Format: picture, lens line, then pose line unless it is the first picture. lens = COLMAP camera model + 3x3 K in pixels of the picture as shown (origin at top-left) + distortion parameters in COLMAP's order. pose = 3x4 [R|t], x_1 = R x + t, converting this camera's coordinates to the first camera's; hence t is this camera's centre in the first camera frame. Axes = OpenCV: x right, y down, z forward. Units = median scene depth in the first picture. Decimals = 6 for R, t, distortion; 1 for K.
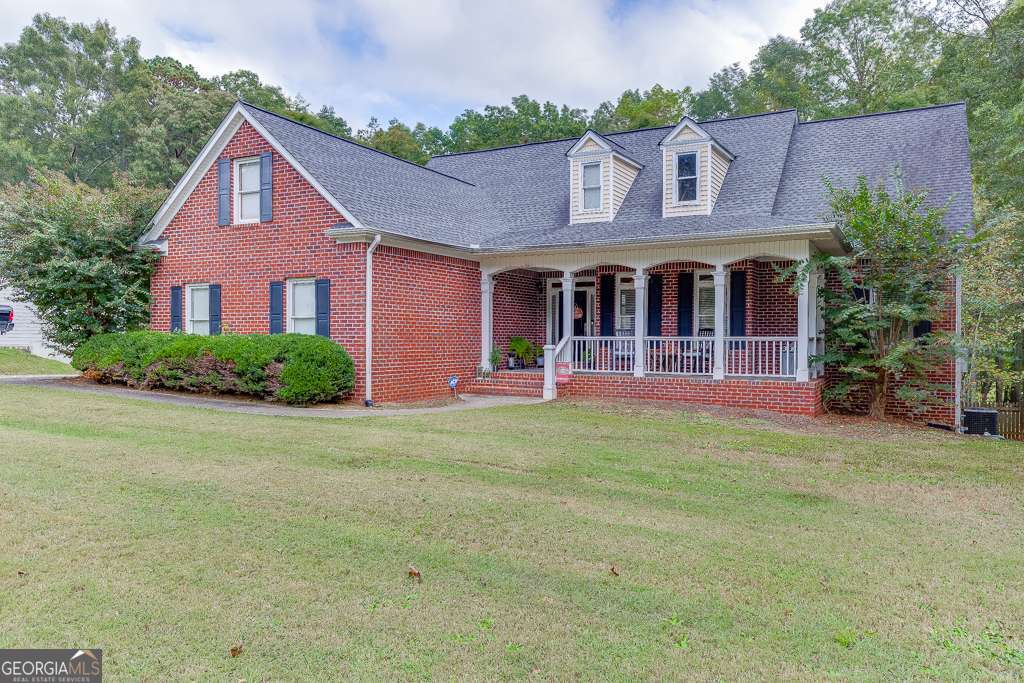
lens RADIAL K [[753.1, 0, 520.0], [0, 753.1, 338.6], [0, 0, 1]] dist [-0.008895, -0.001567]
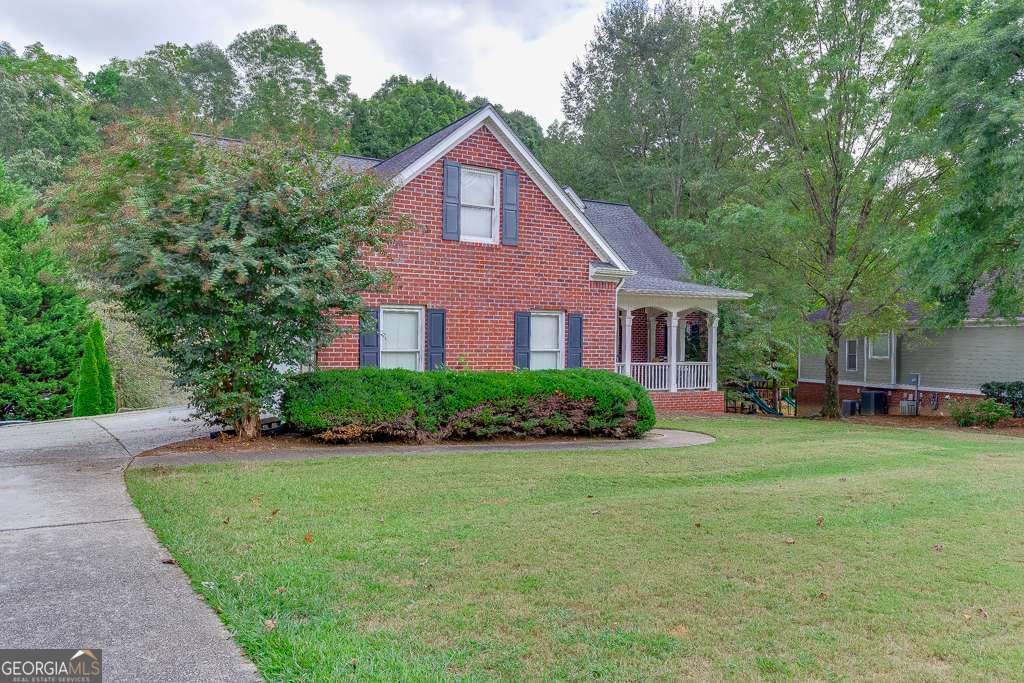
lens RADIAL K [[753.1, 0, 518.8], [0, 753.1, 345.6], [0, 0, 1]] dist [-0.008895, -0.001567]
pose [[0.509735, 0.001211, 0.860330, -1.085619], [-0.006438, 0.999976, 0.002407, -0.034820], [-0.860307, -0.006766, 0.509731, 0.508405]]
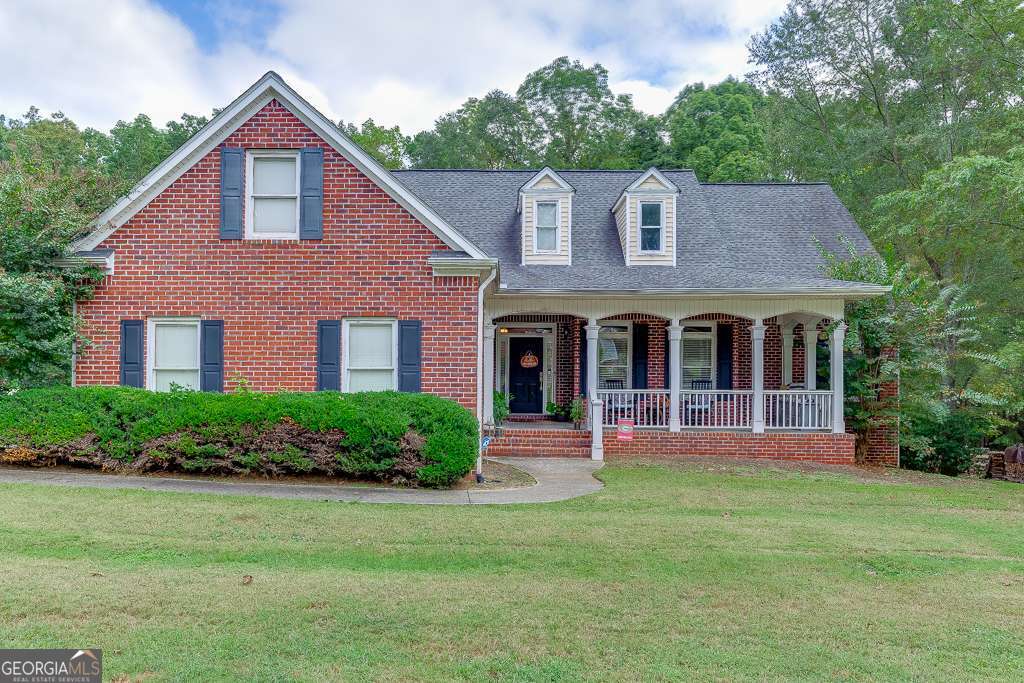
lens RADIAL K [[761.5, 0, 496.3], [0, 761.5, 368.3], [0, 0, 1]] dist [-0.016047, 0.007115]
pose [[0.893412, 0.007525, 0.449175, -0.495635], [-0.002445, 0.999926, -0.011887, -0.018757], [-0.449232, 0.009522, 0.893364, 0.239405]]
